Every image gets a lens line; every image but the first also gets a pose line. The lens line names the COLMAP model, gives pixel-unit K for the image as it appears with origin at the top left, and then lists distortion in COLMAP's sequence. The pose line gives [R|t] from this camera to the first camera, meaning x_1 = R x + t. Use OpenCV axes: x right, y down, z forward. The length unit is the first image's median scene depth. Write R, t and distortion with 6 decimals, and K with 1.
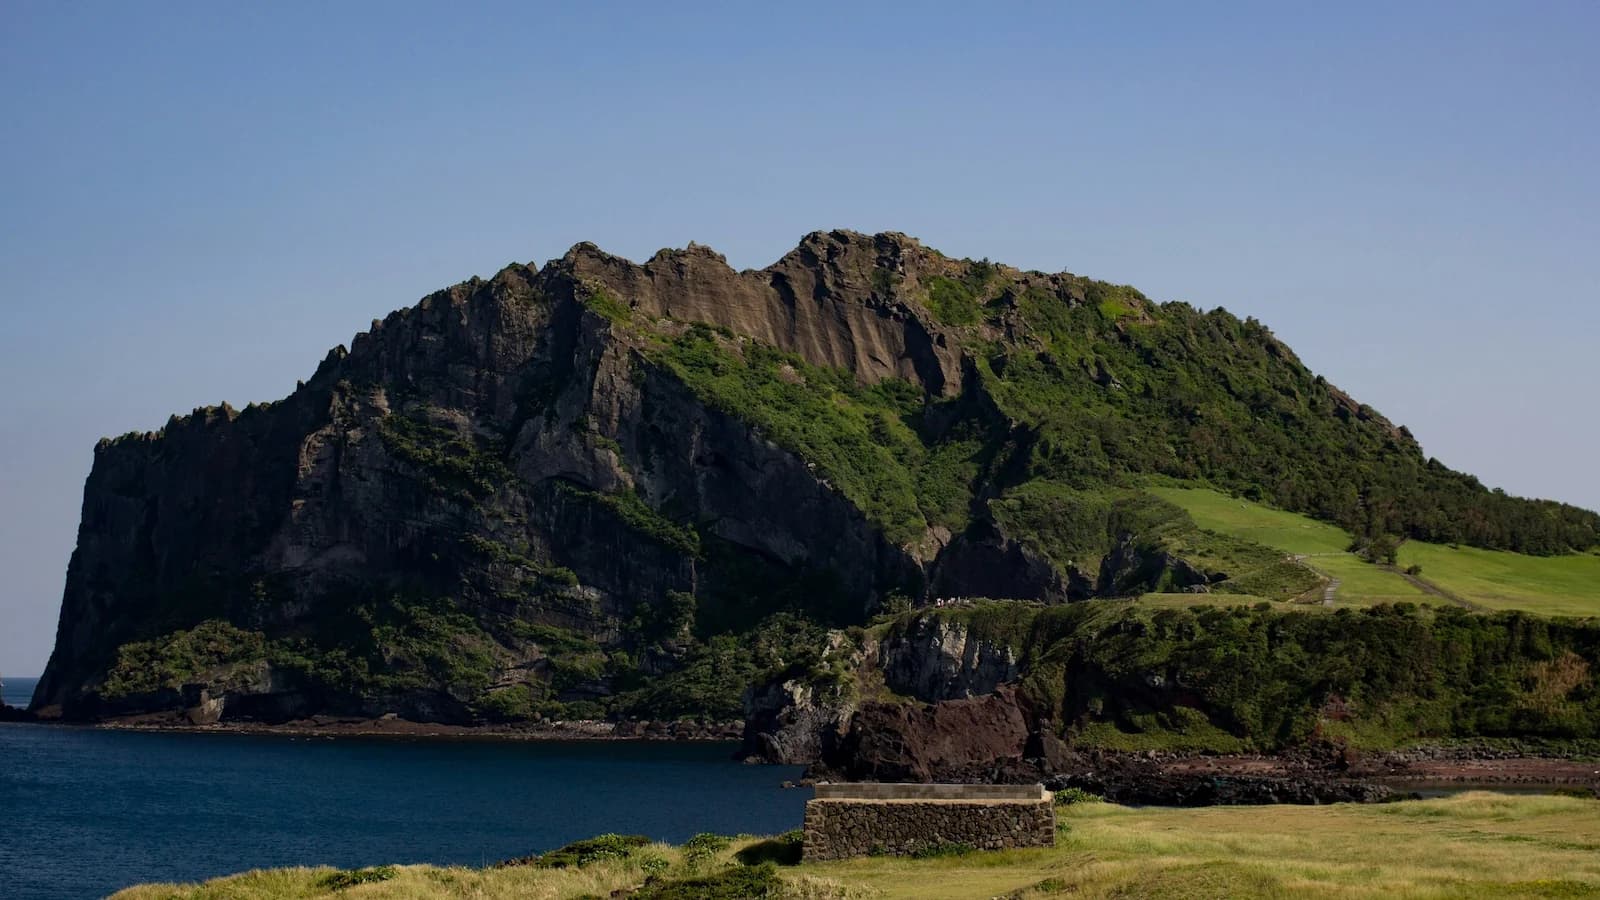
lens RADIAL K [[1335.9, 0, 800.0], [0, 1335.9, 450.0], [0, 0, 1]] dist [-0.050922, -0.001269]
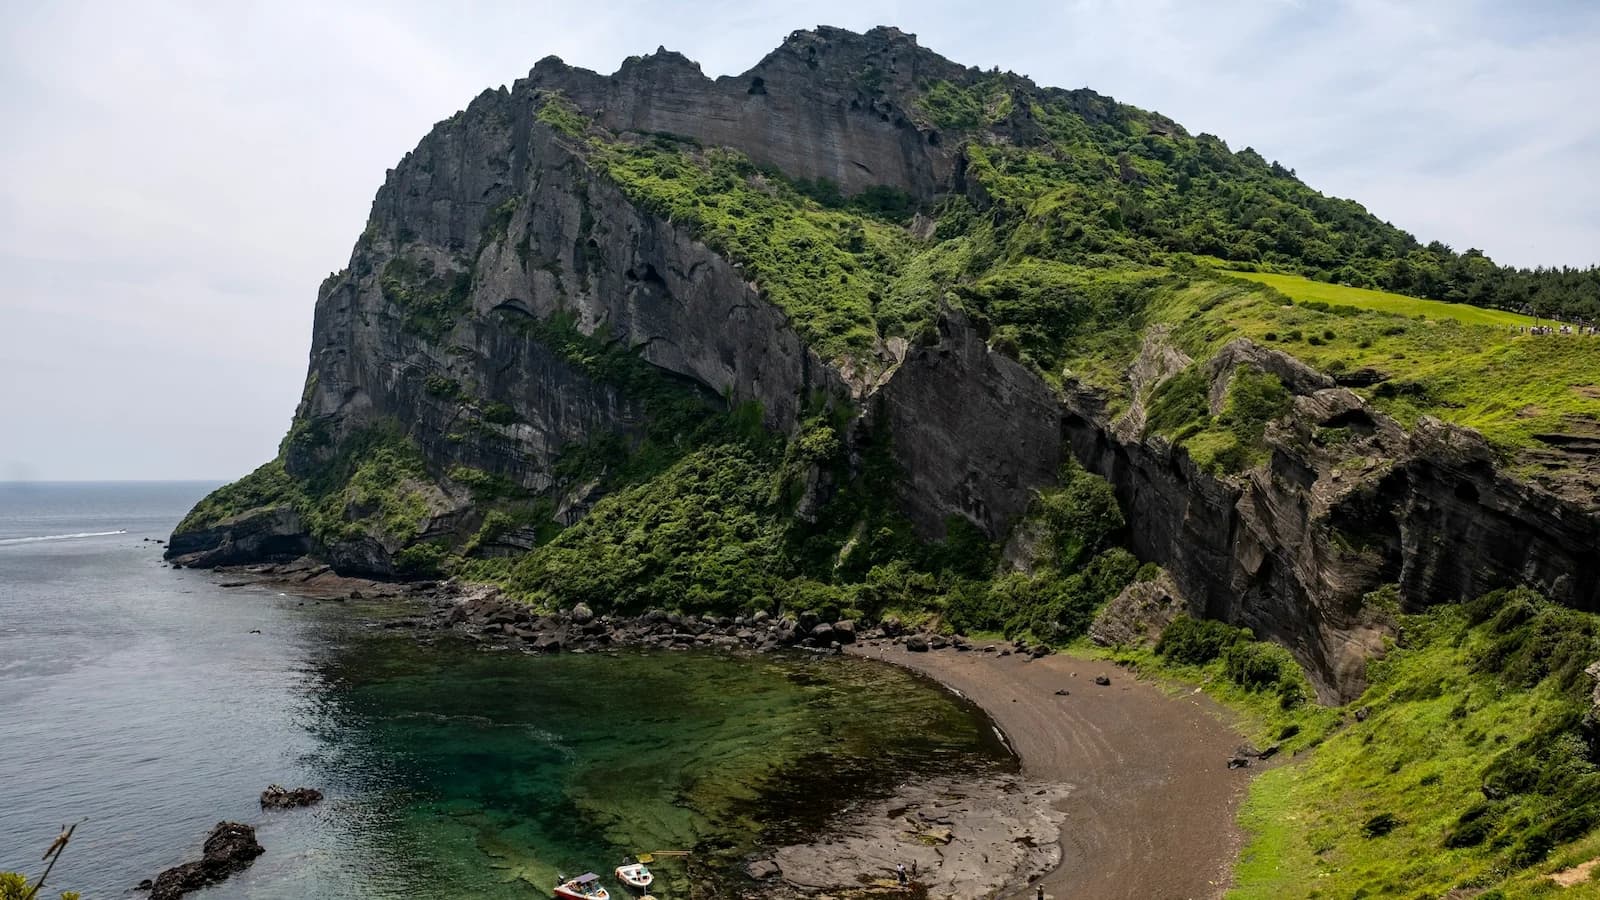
lens RADIAL K [[939.3, 0, 800.0], [0, 939.3, 450.0], [0, 0, 1]] dist [0.001636, 0.000097]
pose [[0.994204, -0.006642, -0.107309, 0.090636], [0.019276, 0.992930, 0.117126, 0.048689], [0.105772, -0.118516, 0.987302, 0.396445]]
